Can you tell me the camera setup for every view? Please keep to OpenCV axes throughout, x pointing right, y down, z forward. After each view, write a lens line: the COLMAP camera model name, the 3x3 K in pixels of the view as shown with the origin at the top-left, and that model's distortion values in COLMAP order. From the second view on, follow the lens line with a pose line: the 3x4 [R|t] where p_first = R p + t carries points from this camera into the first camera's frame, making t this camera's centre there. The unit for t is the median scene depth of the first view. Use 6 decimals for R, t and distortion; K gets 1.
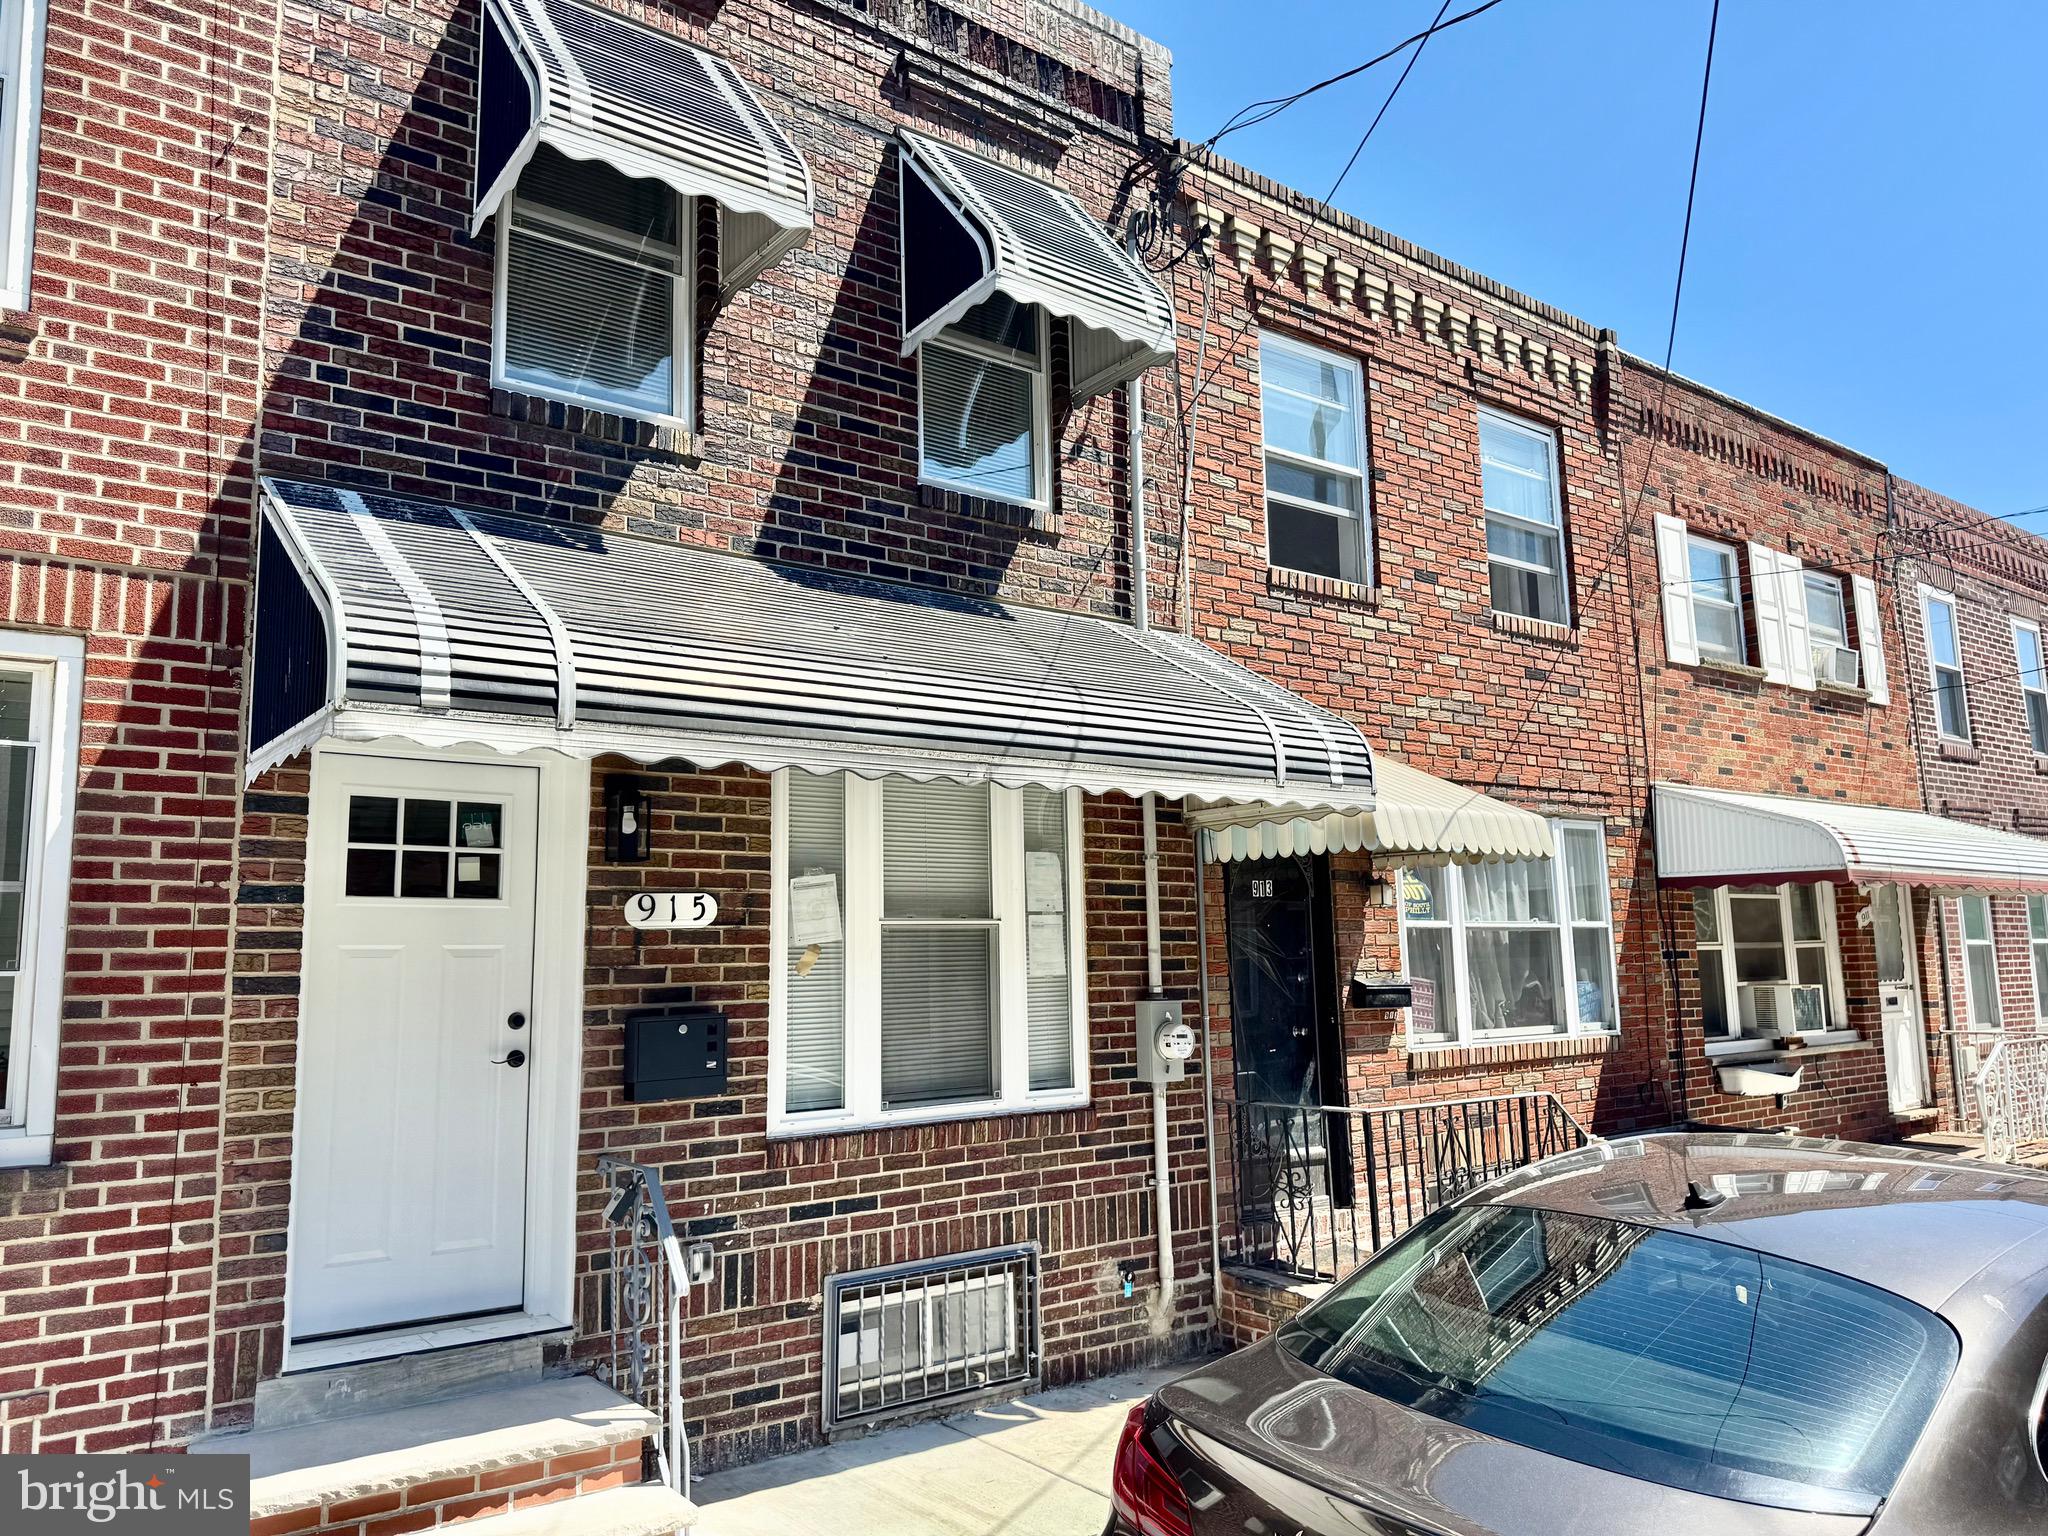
lens RADIAL K [[1482.7, 0, 1061.6], [0, 1482.7, 765.7], [0, 0, 1]] dist [0.106020, -0.106824]
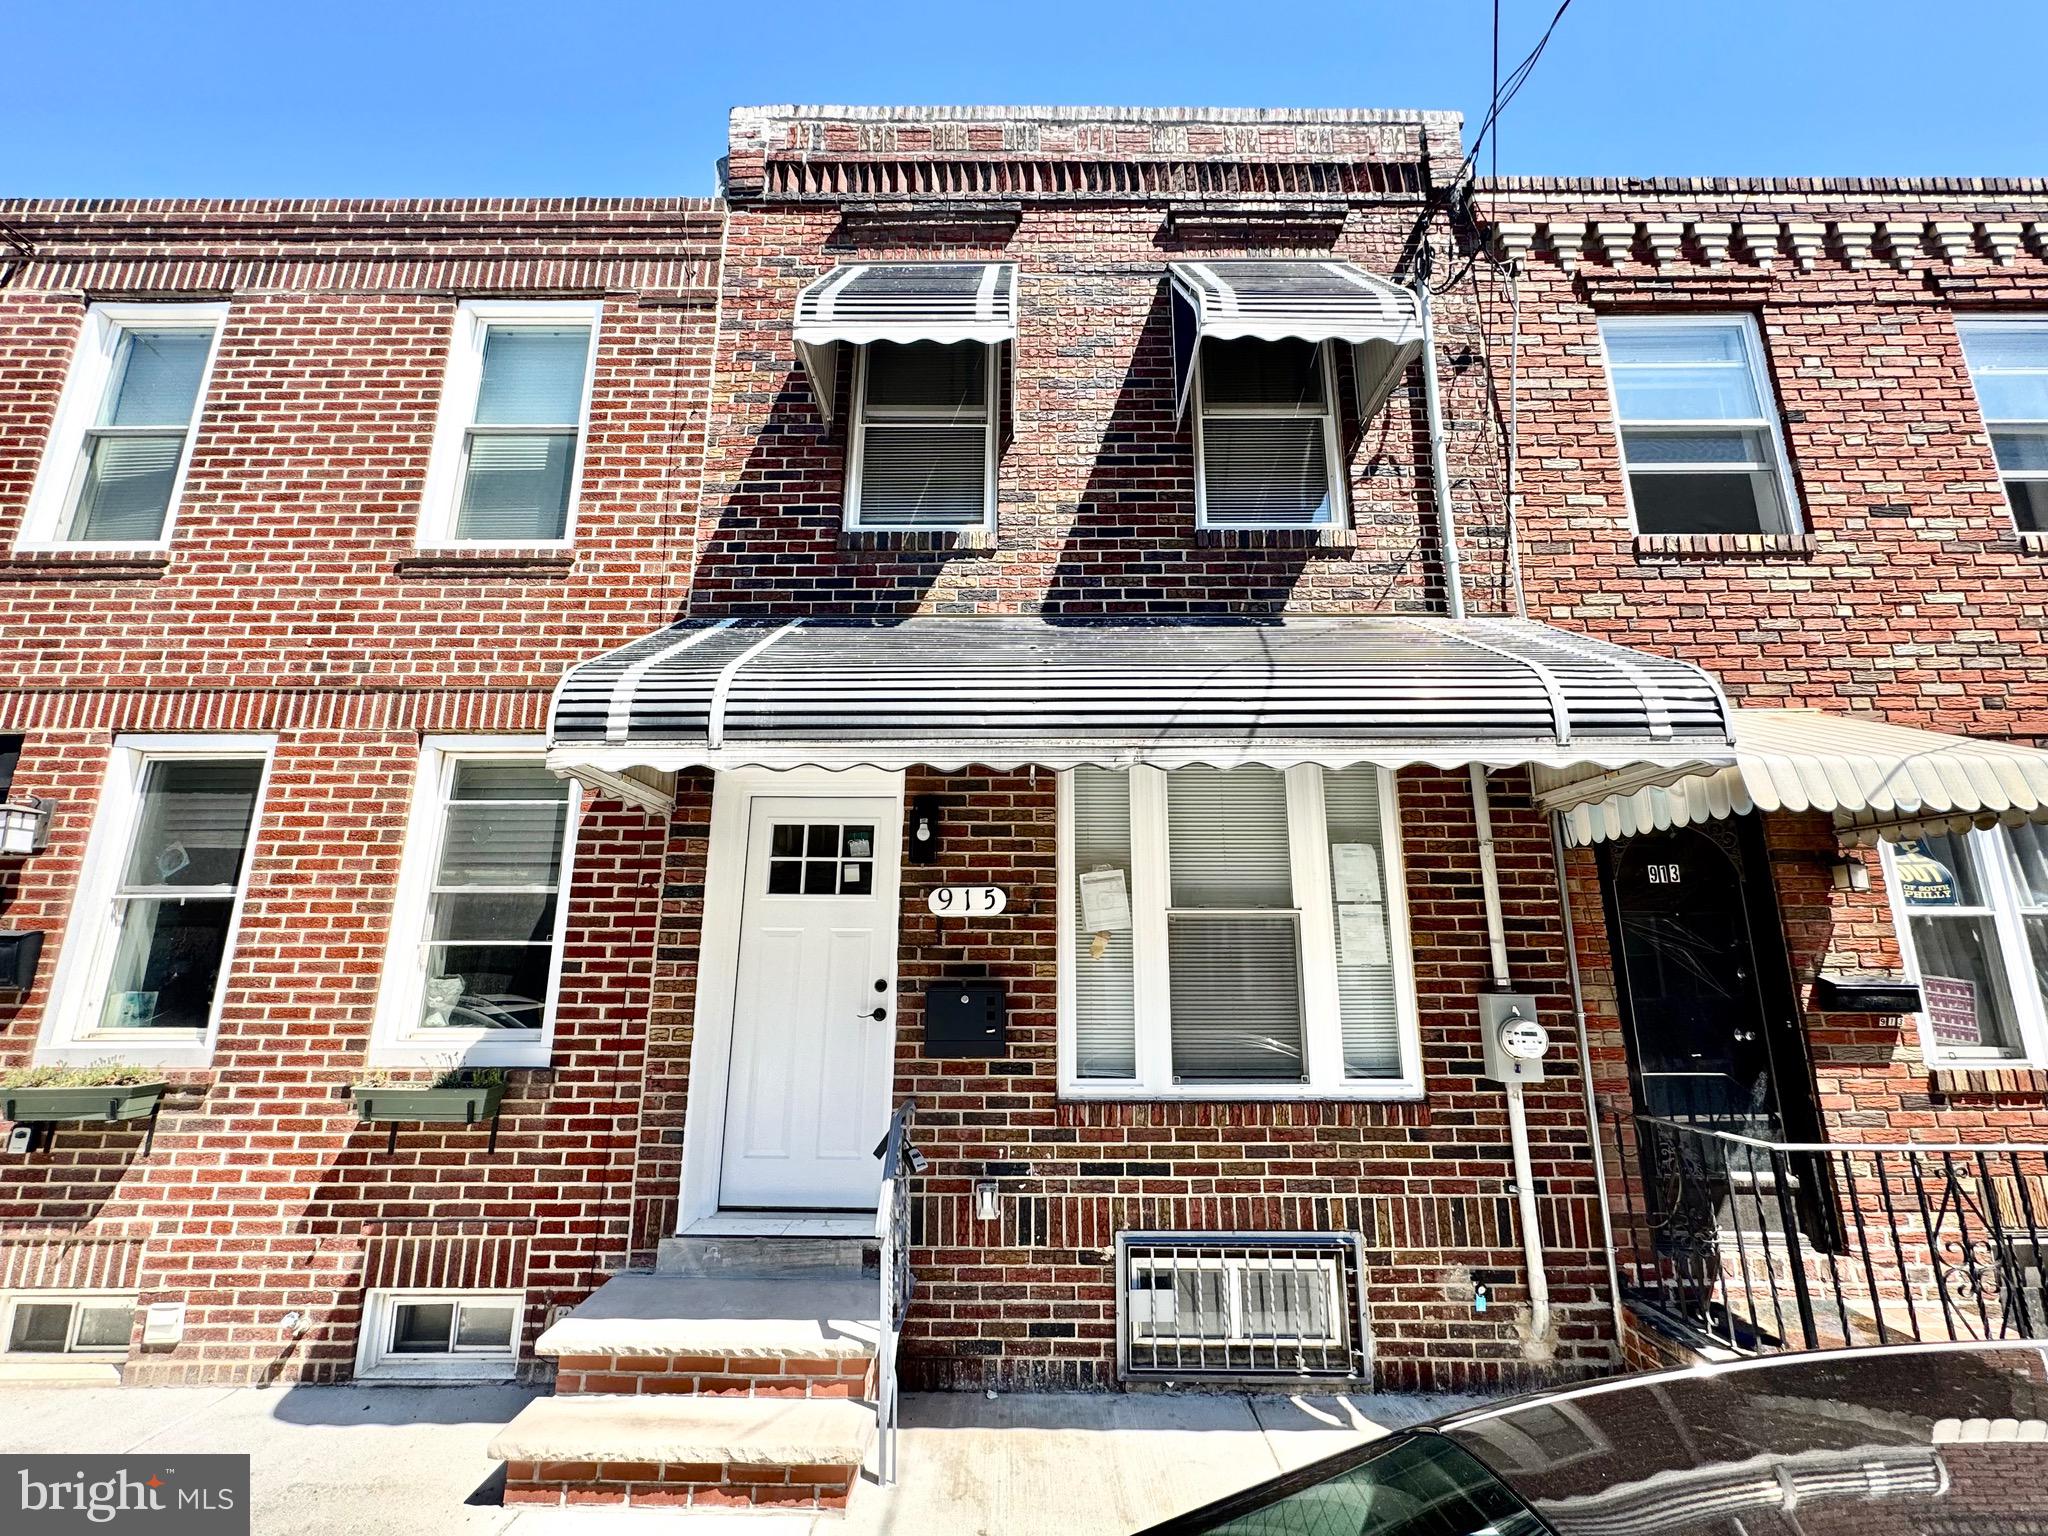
lens RADIAL K [[876.9, 0, 1029.4], [0, 876.9, 764.9], [0, 0, 1]] dist [0.002592, -0.000054]
pose [[0.779941, -0.115562, -0.615092, 0.222172], [0.068658, 0.992672, -0.099443, 0.055756], [0.622076, 0.035329, 0.782159, 0.424899]]
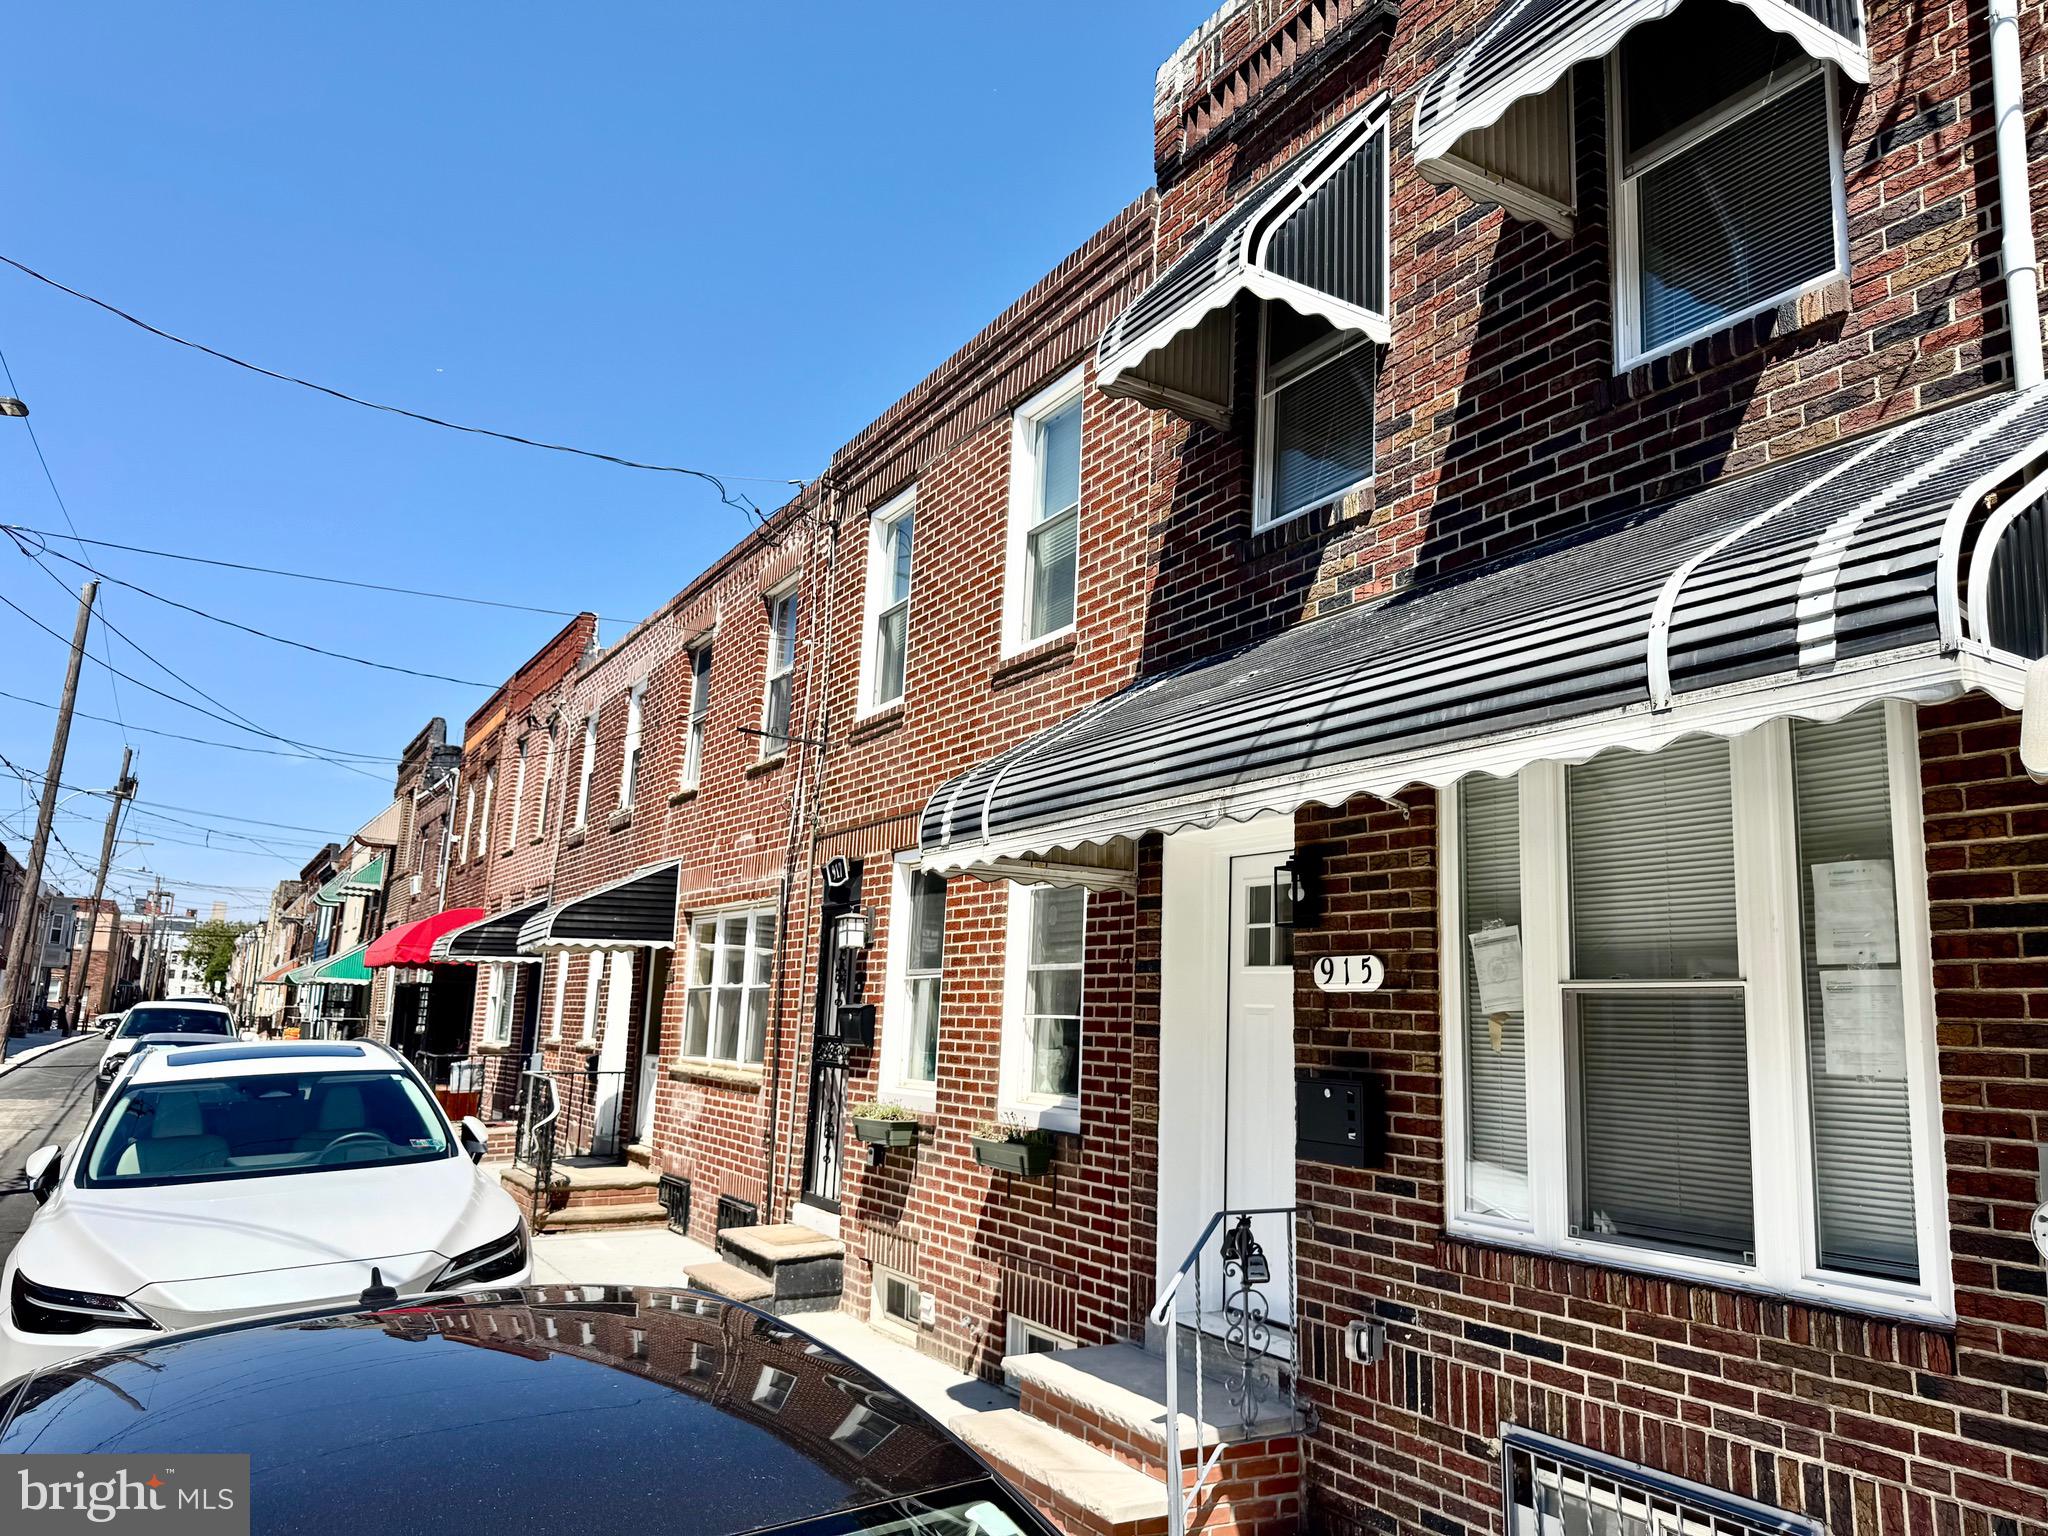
lens RADIAL K [[1482.7, 0, 1004.8], [0, 1482.7, 761.7], [0, 0, 1]] dist [0.106020, -0.106824]
pose [[-0.168580, -0.158494, -0.972862, 0.715062], [0.106166, 0.978326, -0.177781, 0.103390], [0.979954, -0.133255, -0.148099, 0.872156]]
